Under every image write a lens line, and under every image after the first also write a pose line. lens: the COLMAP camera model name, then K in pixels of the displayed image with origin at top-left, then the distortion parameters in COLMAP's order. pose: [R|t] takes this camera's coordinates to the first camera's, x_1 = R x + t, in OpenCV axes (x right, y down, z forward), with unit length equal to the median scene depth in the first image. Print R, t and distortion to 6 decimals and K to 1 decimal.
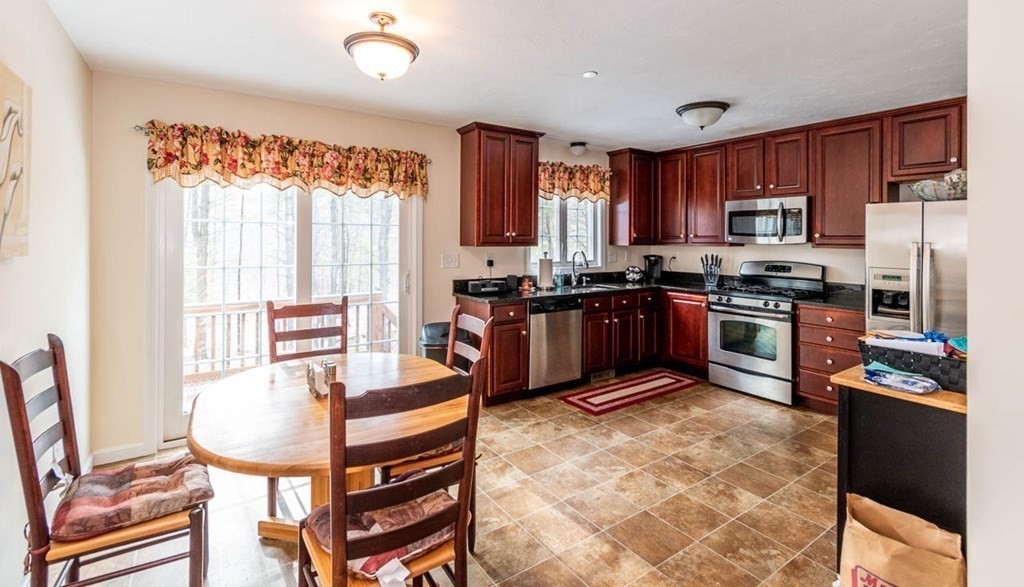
lens RADIAL K [[456.0, 0, 509.9], [0, 456.0, 241.5], [0, 0, 1]] dist [-0.017717, 0.000244]
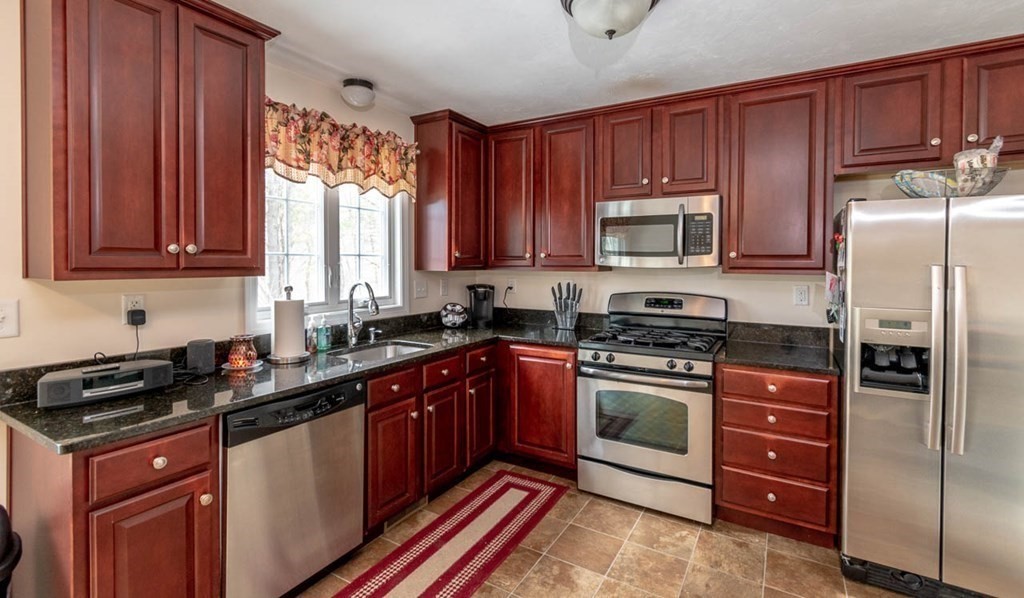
lens RADIAL K [[455.2, 0, 518.8], [0, 455.2, 267.2], [0, 0, 1]] dist [-0.009765, 0.000498]
pose [[0.899404, -0.005695, 0.437081, 0.088470], [0.002951, 0.999971, 0.006957, -0.000371], [-0.437109, -0.004967, 0.899395, 0.452363]]
